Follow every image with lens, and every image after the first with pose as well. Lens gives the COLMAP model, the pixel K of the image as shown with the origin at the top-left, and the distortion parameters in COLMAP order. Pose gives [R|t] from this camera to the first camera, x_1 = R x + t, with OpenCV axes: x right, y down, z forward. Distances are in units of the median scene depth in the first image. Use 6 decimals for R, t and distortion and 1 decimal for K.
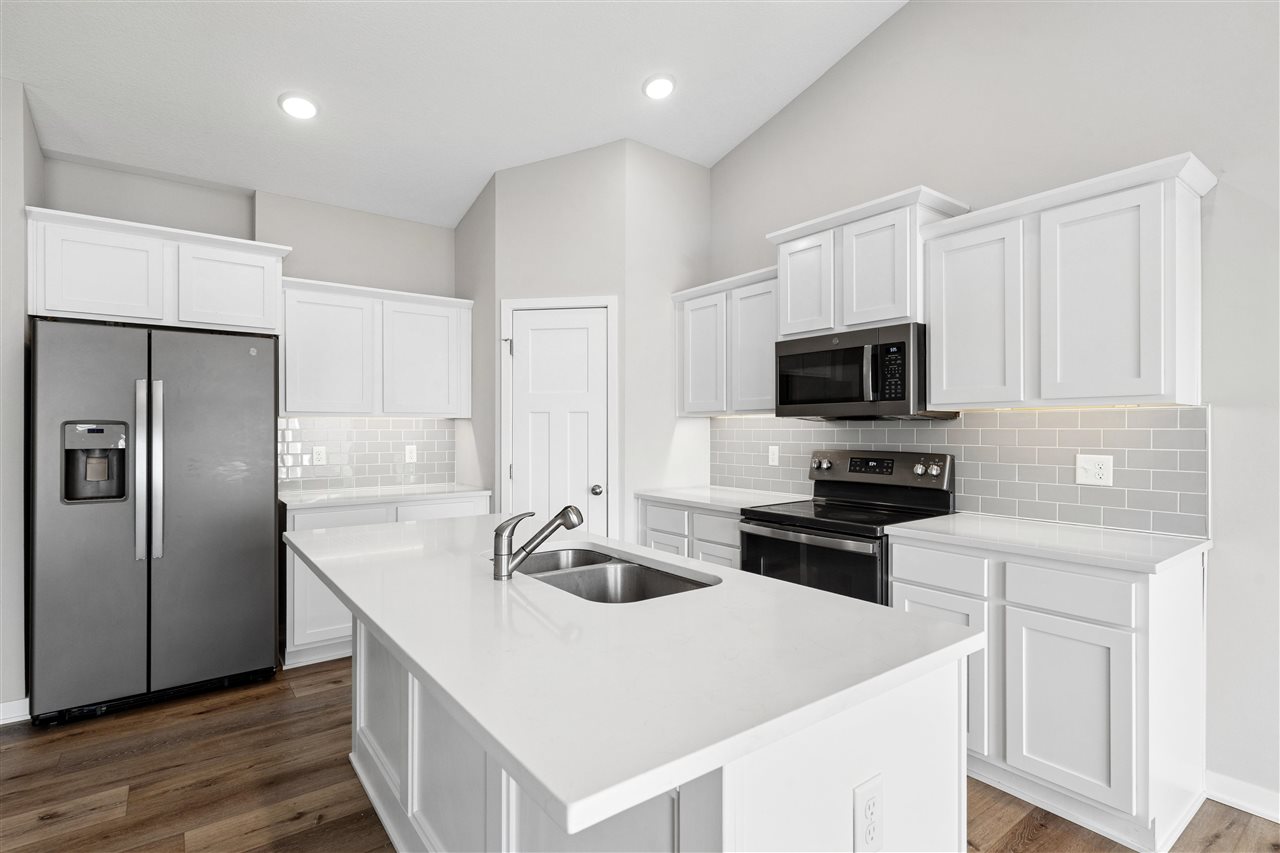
lens RADIAL K [[616.5, 0, 639.1], [0, 616.5, 431.1], [0, 0, 1]] dist [0.006009, 0.000537]
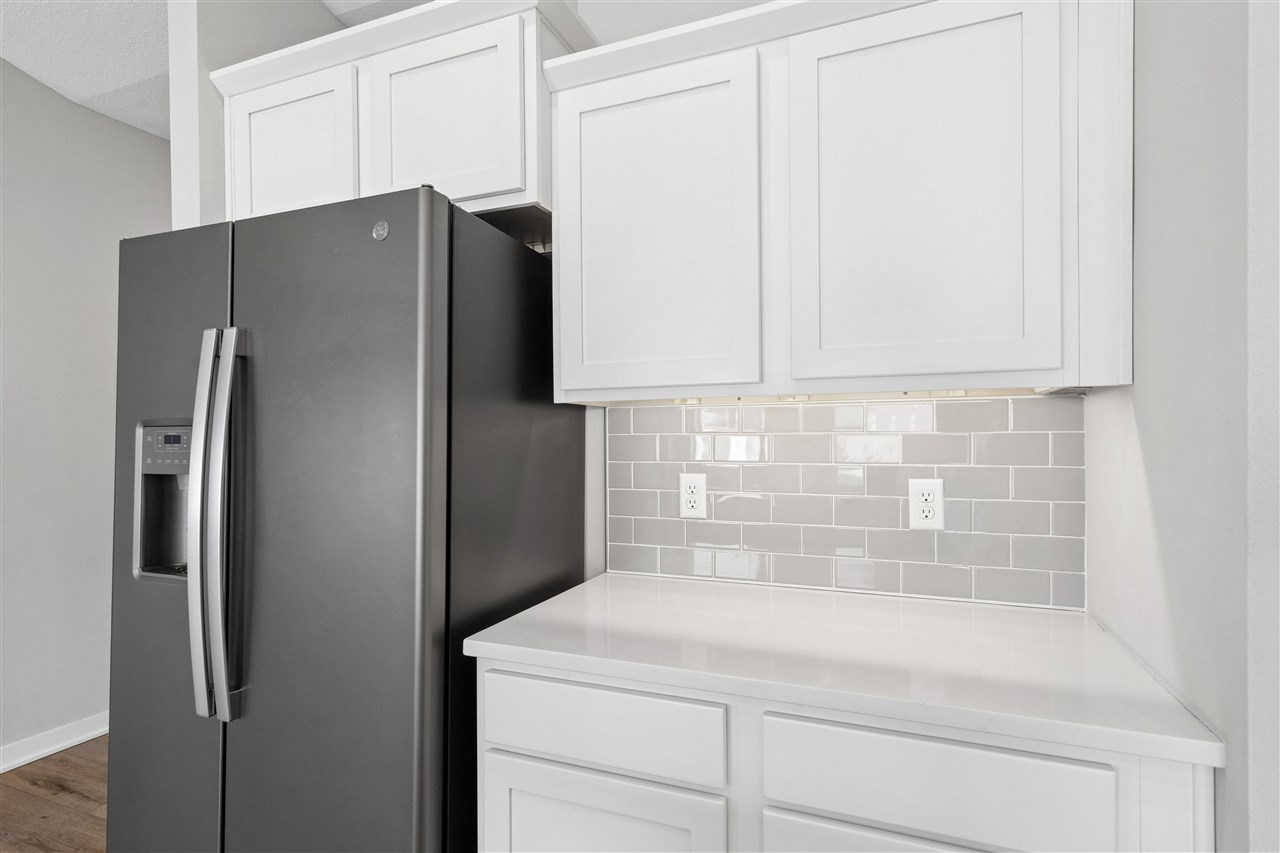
lens RADIAL K [[647.1, 0, 643.2], [0, 647.1, 432.5], [0, 0, 1]] dist [0.007957, -0.000236]
pose [[0.516978, -0.009770, -0.855943, -0.210380], [0.003732, 0.999951, -0.009160, 0.000666], [0.855991, 0.001541, 0.516989, 0.988517]]
